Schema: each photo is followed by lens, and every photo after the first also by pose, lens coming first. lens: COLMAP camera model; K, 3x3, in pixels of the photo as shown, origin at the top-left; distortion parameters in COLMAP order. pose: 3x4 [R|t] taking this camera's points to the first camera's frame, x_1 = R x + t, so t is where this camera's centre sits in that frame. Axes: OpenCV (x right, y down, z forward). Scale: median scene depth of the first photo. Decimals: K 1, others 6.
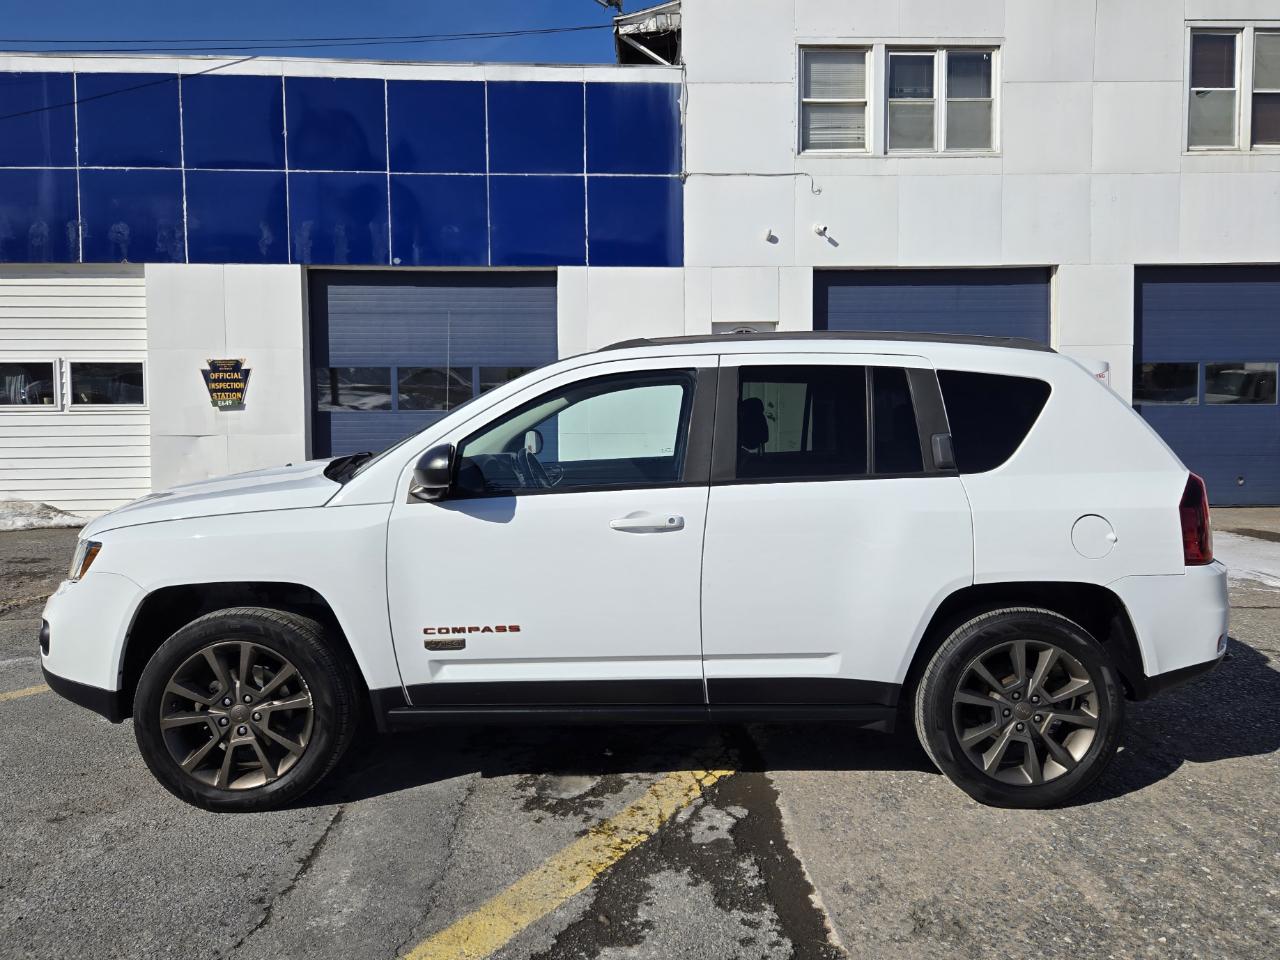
lens RADIAL K [[945.6, 0, 672.8], [0, 945.6, 441.9], [0, 0, 1]] dist [0.072288, -0.049178]
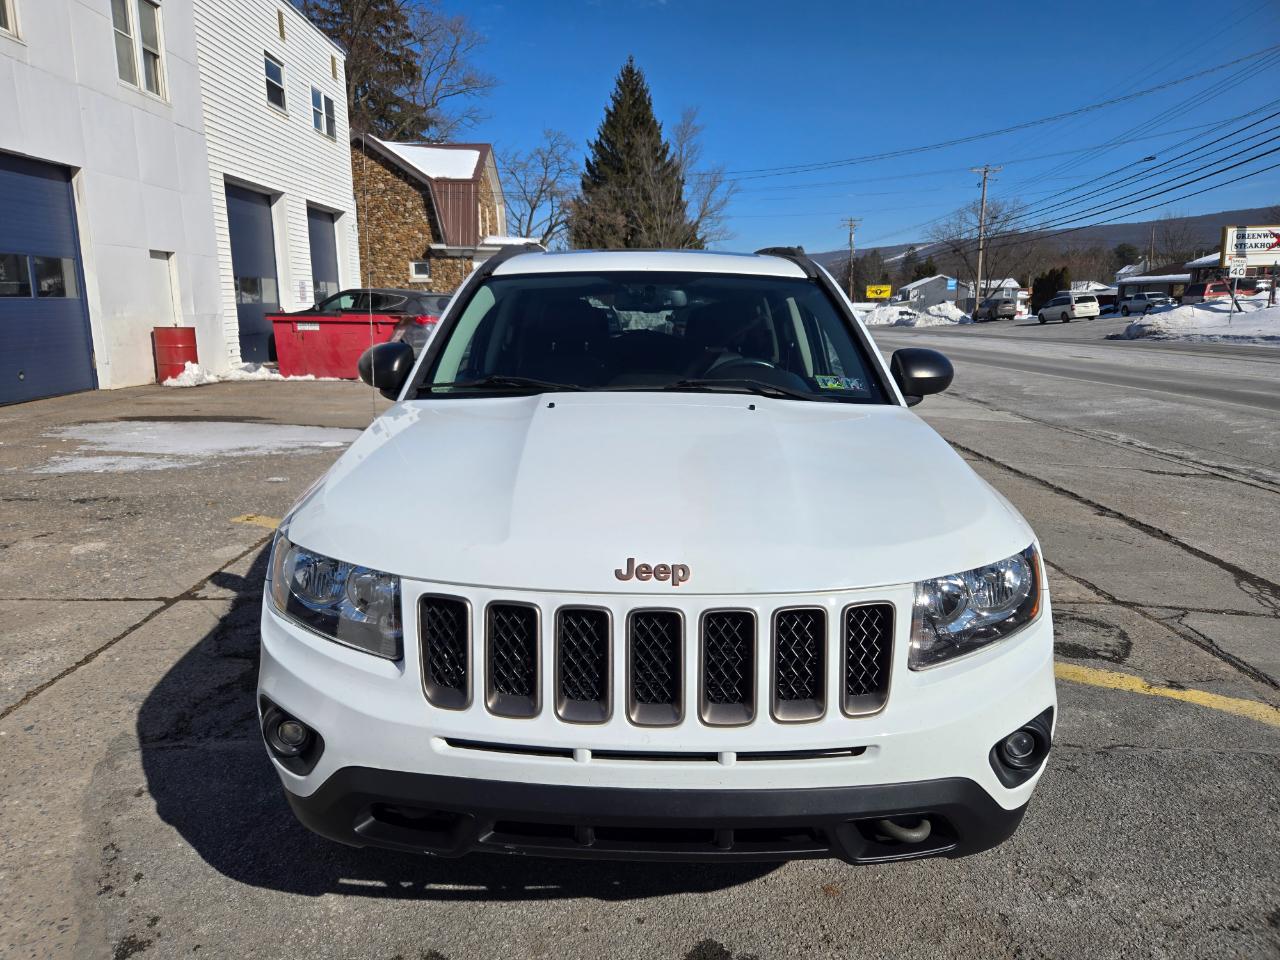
lens RADIAL K [[863.4, 0, 637.2], [0, 863.4, 475.4], [0, 0, 1]] dist [0.063414, -0.044482]
pose [[0.014131, -0.192217, 0.981251, -1.047074], [0.028886, 0.981018, 0.191756, -0.048484], [-0.999483, 0.025635, 0.019415, 1.141937]]
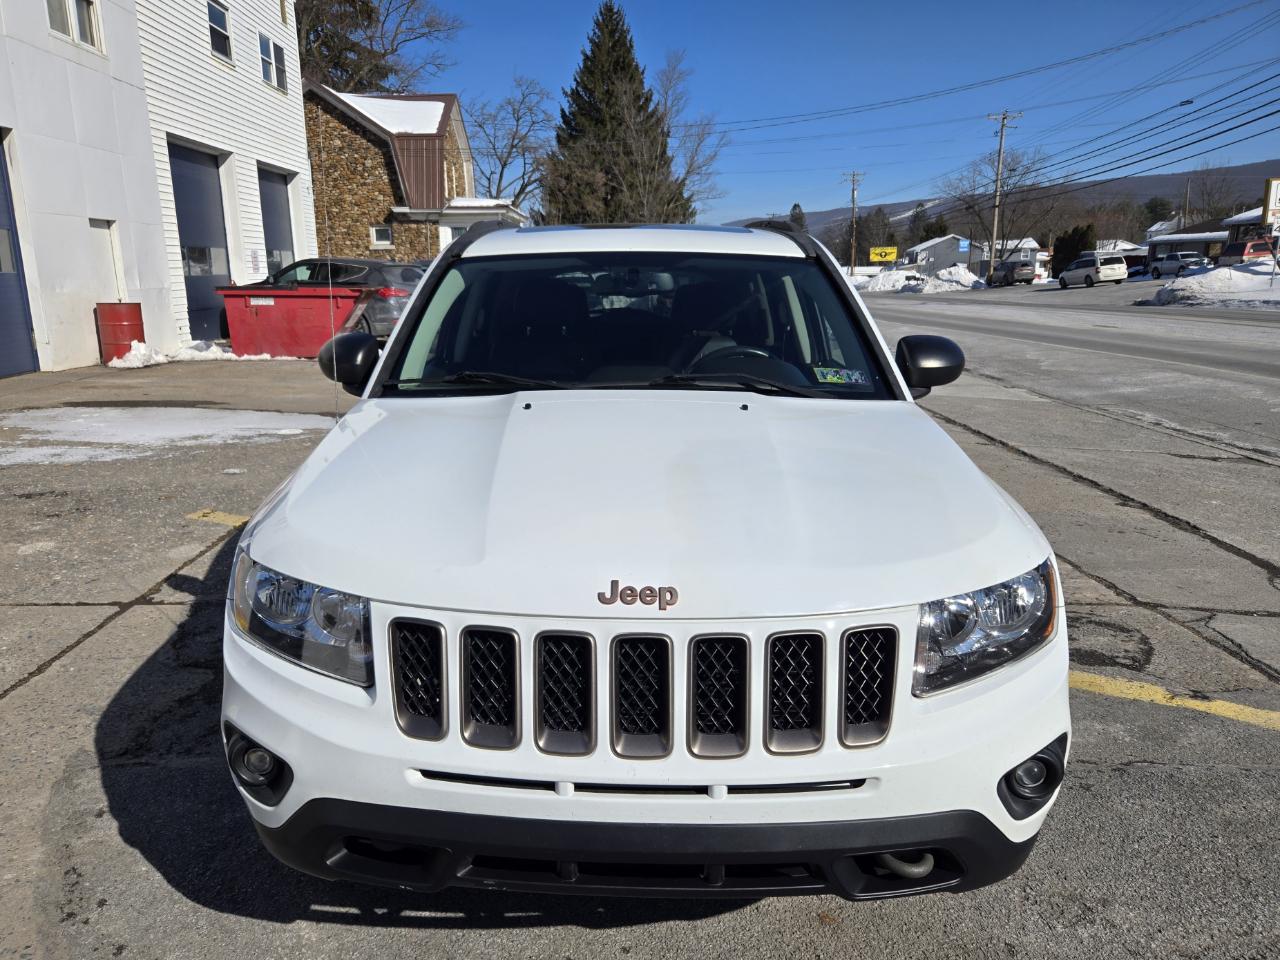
lens RADIAL K [[931.3, 0, 605.7], [0, 931.3, 503.4], [0, 0, 1]] dist [0.064019, -0.045362]
pose [[0.027031, -0.240474, 0.970279, -1.045183], [0.036709, 0.970218, 0.239436, -0.064359], [-0.998960, 0.029146, 0.035053, 1.142457]]
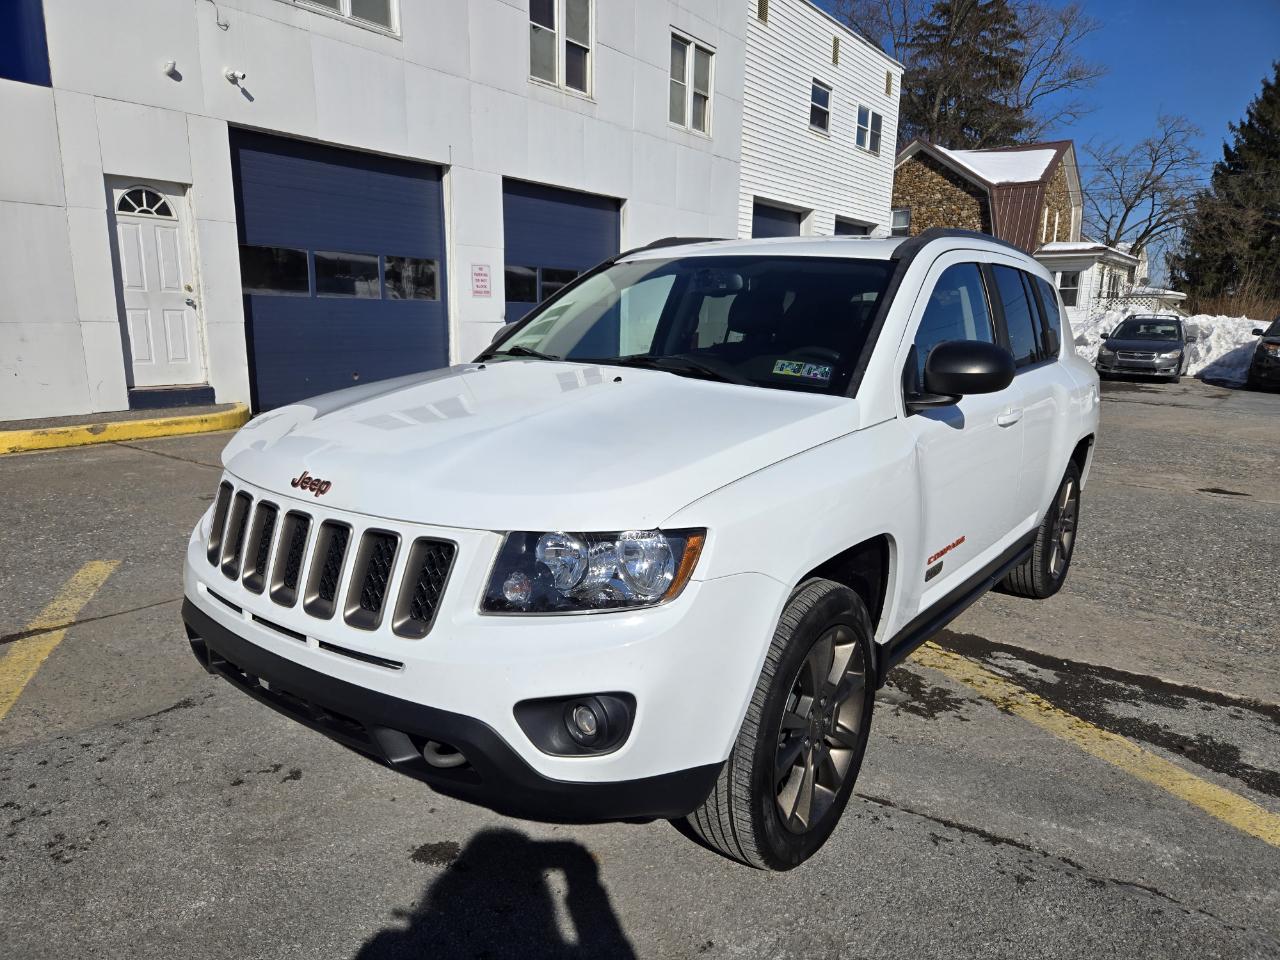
lens RADIAL K [[865.4, 0, 642.7], [0, 865.4, 489.4], [0, 0, 1]] dist [0.071185, -0.052918]
pose [[0.603761, -0.145678, 0.783741, -0.928786], [0.004178, 0.983725, 0.179632, -0.009592], [-0.797154, -0.105181, 0.594544, 0.668182]]
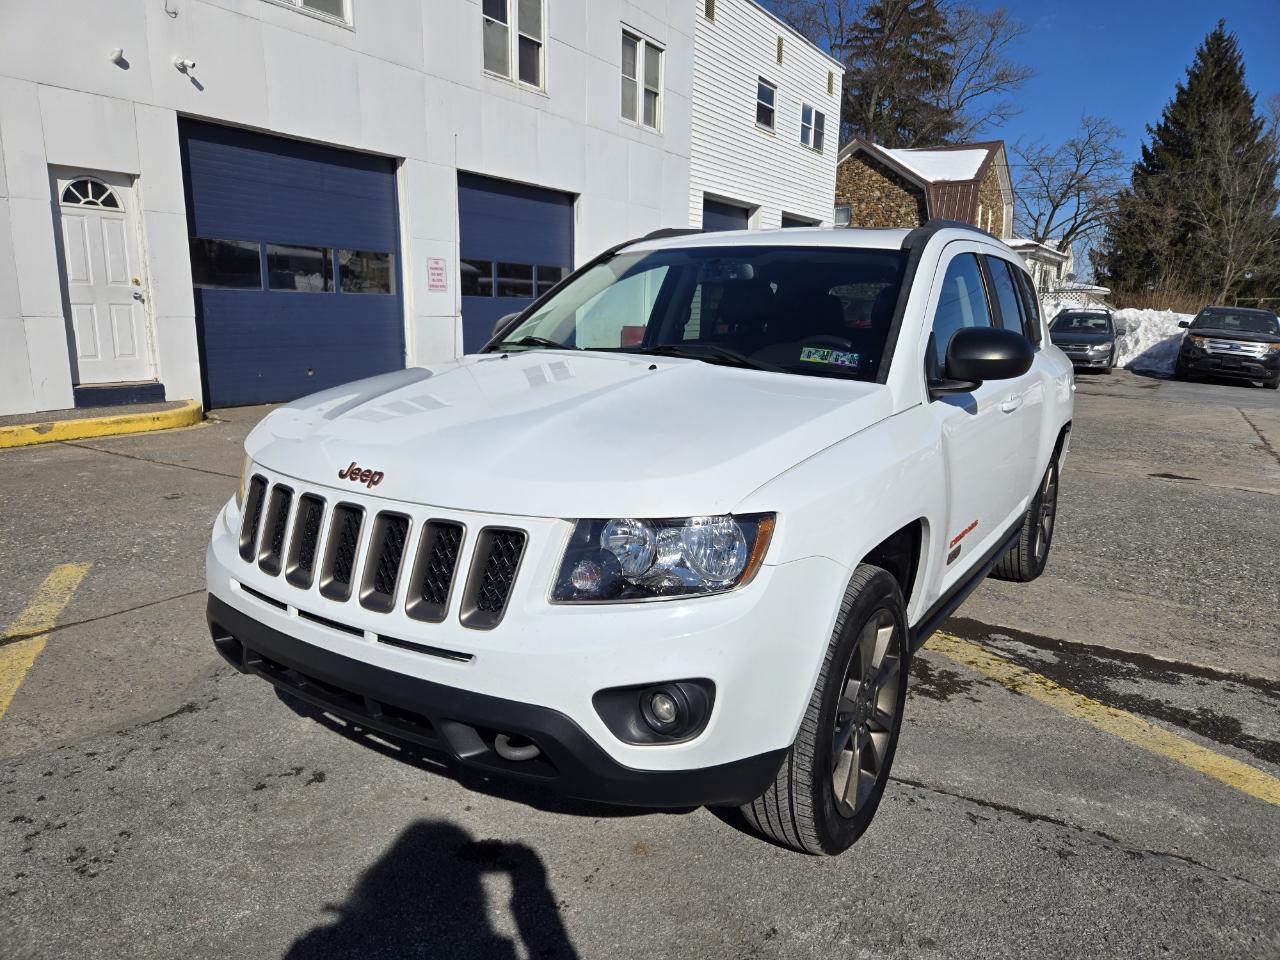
lens RADIAL K [[865.9, 0, 638.5], [0, 865.9, 475.7], [0, 0, 1]] dist [0.069889, -0.051658]
pose [[0.553008, -0.145980, 0.820288, -0.967338], [0.007914, 0.985407, 0.170029, -0.004696], [-0.833138, -0.087536, 0.546093, 0.724734]]
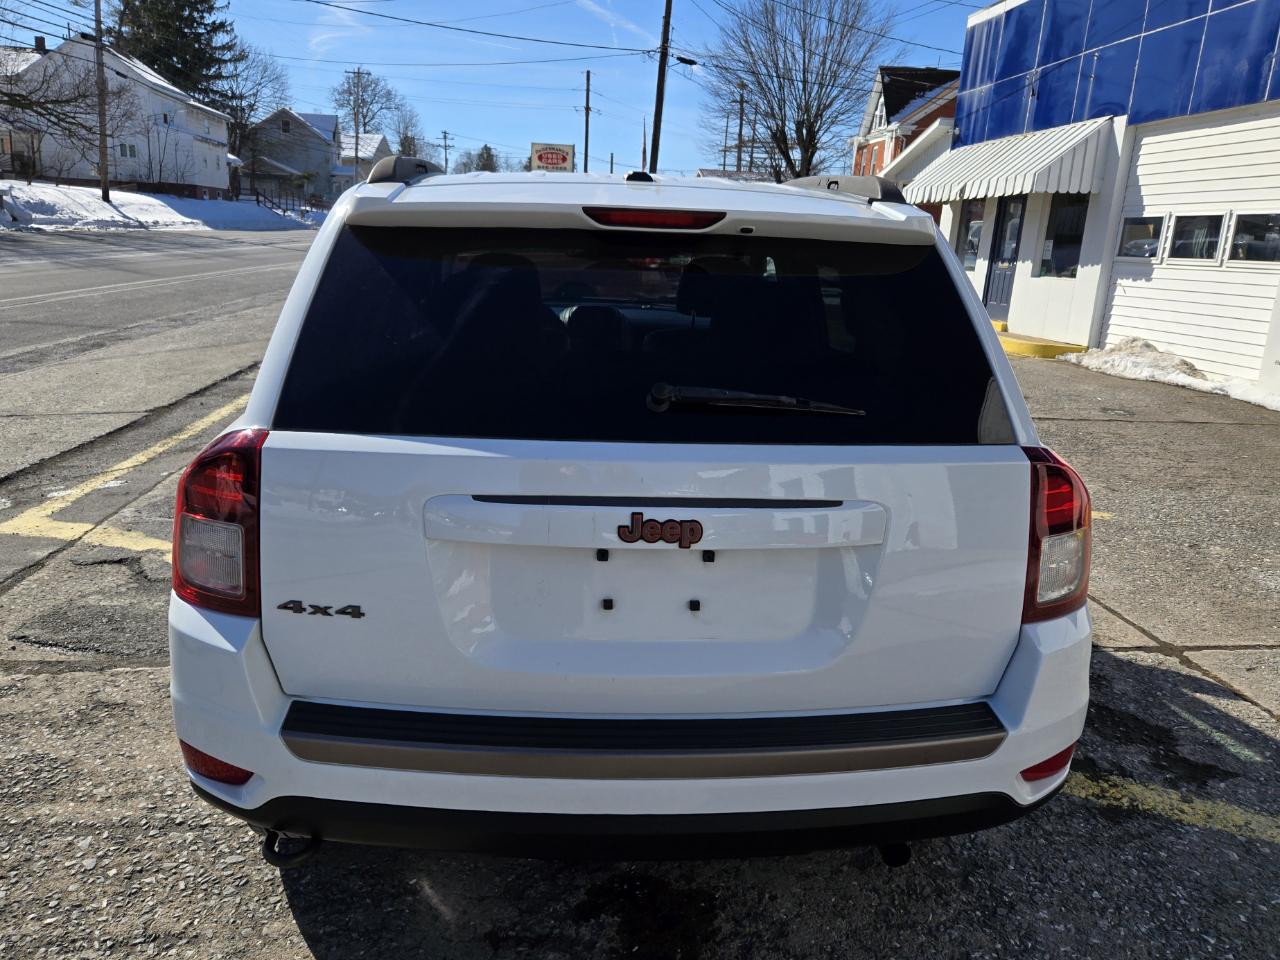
lens RADIAL K [[900.2, 0, 614.0], [0, 900.2, 474.7], [0, 0, 1]] dist [0.052895, -0.031235]
pose [[0.053116, 0.263915, -0.963082, 0.930299], [-0.078964, 0.962534, 0.259409, -0.069715], [0.995461, 0.062270, 0.071966, 1.101873]]
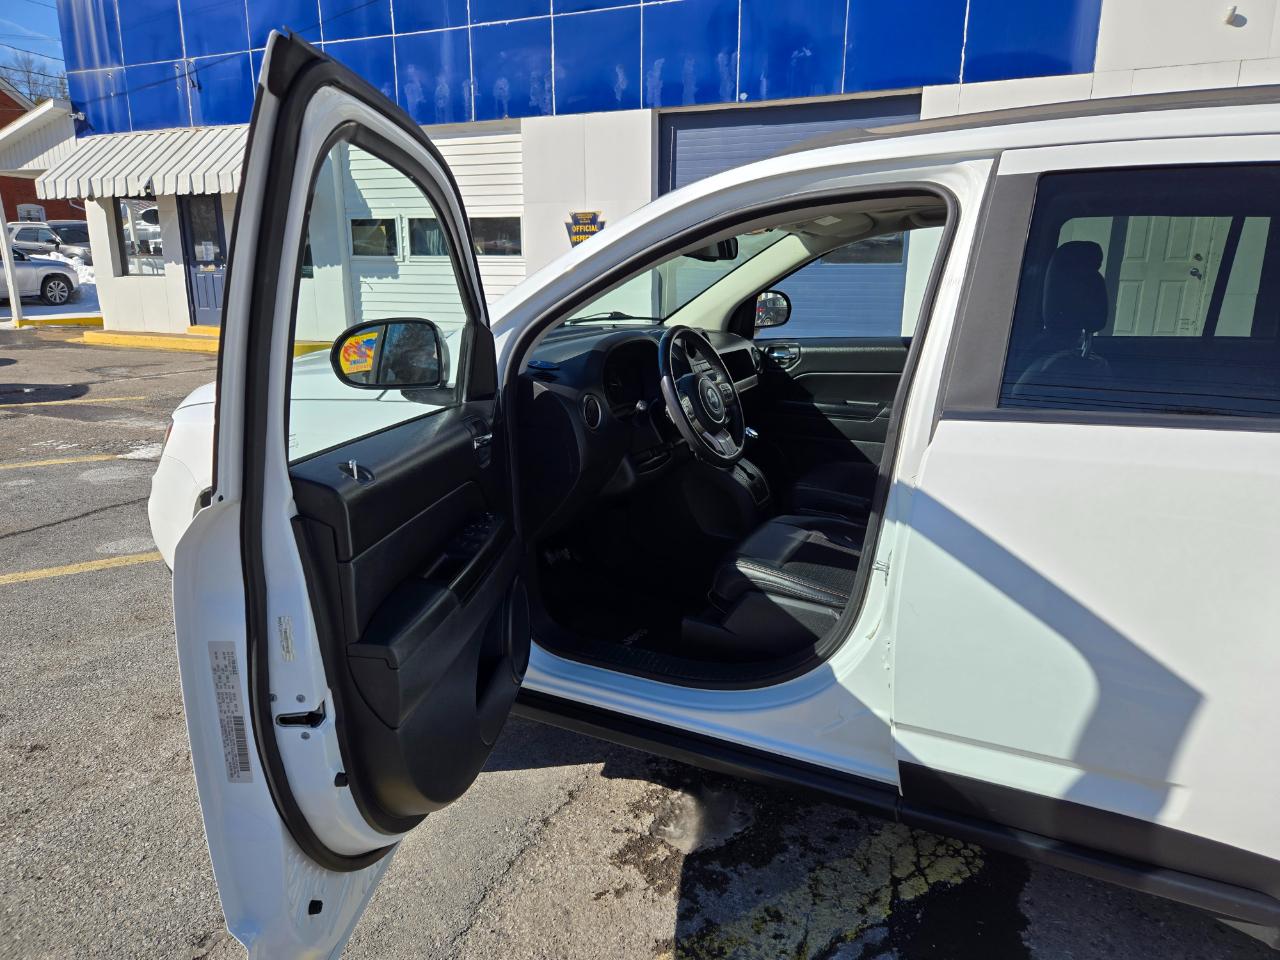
lens RADIAL K [[863.4, 0, 637.2], [0, 863.4, 475.4], [0, 0, 1]] dist [0.063414, -0.044482]
pose [[0.893501, 0.114934, -0.434105, 0.092339], [-0.023722, 0.977423, 0.209958, -0.017342], [0.448435, -0.177300, 0.876054, 0.465624]]
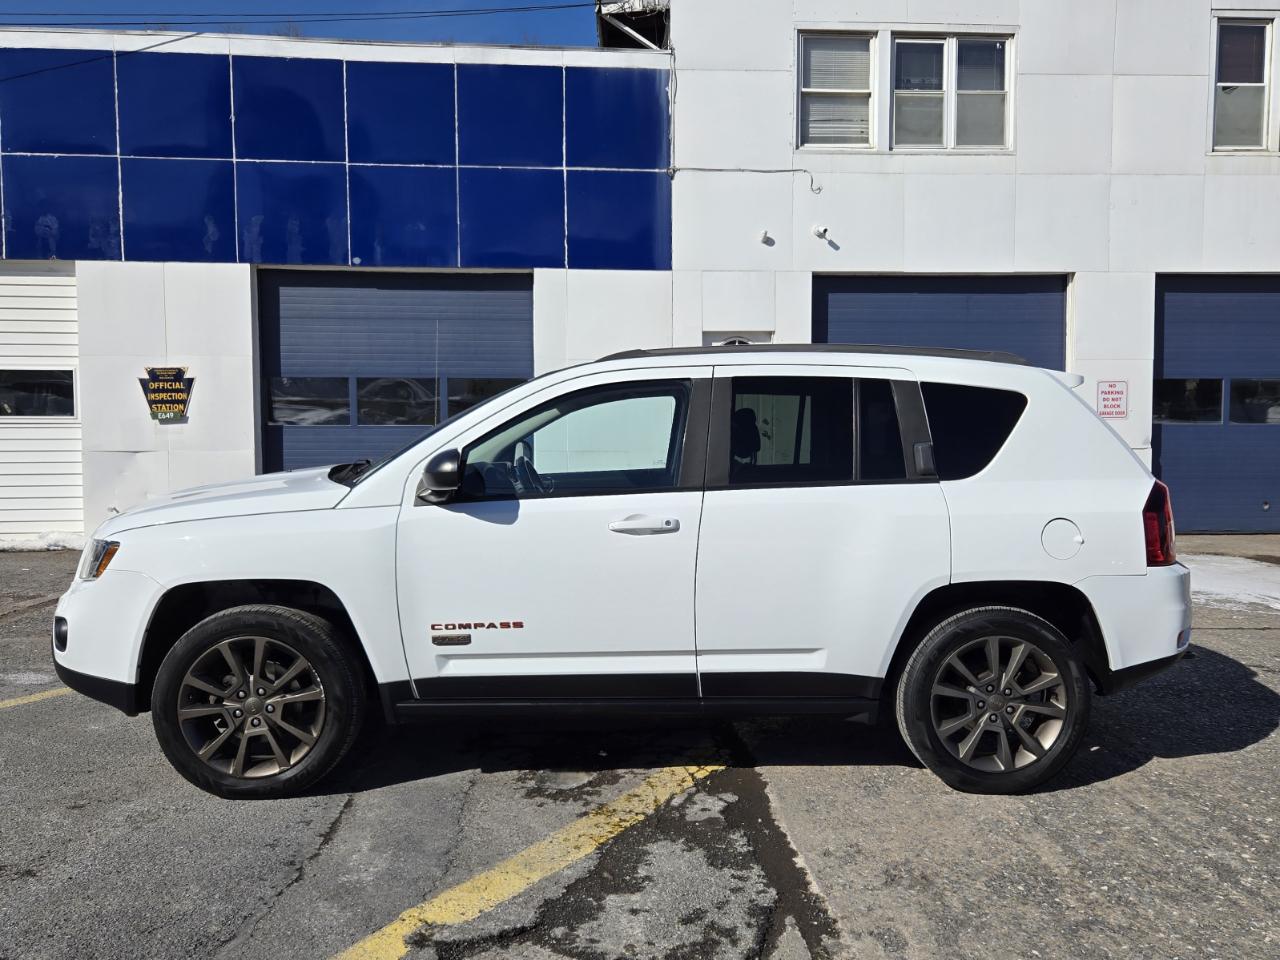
lens RADIAL K [[1088.6, 0, 683.6], [0, 1088.6, 479.6], [0, 0, 1]] dist [0.074899, -0.051764]
pose [[0.999626, 0.004611, 0.026957, -0.014943], [-0.004920, 0.999923, 0.011381, 0.018848], [-0.026903, -0.011509, 0.999572, -0.191203]]
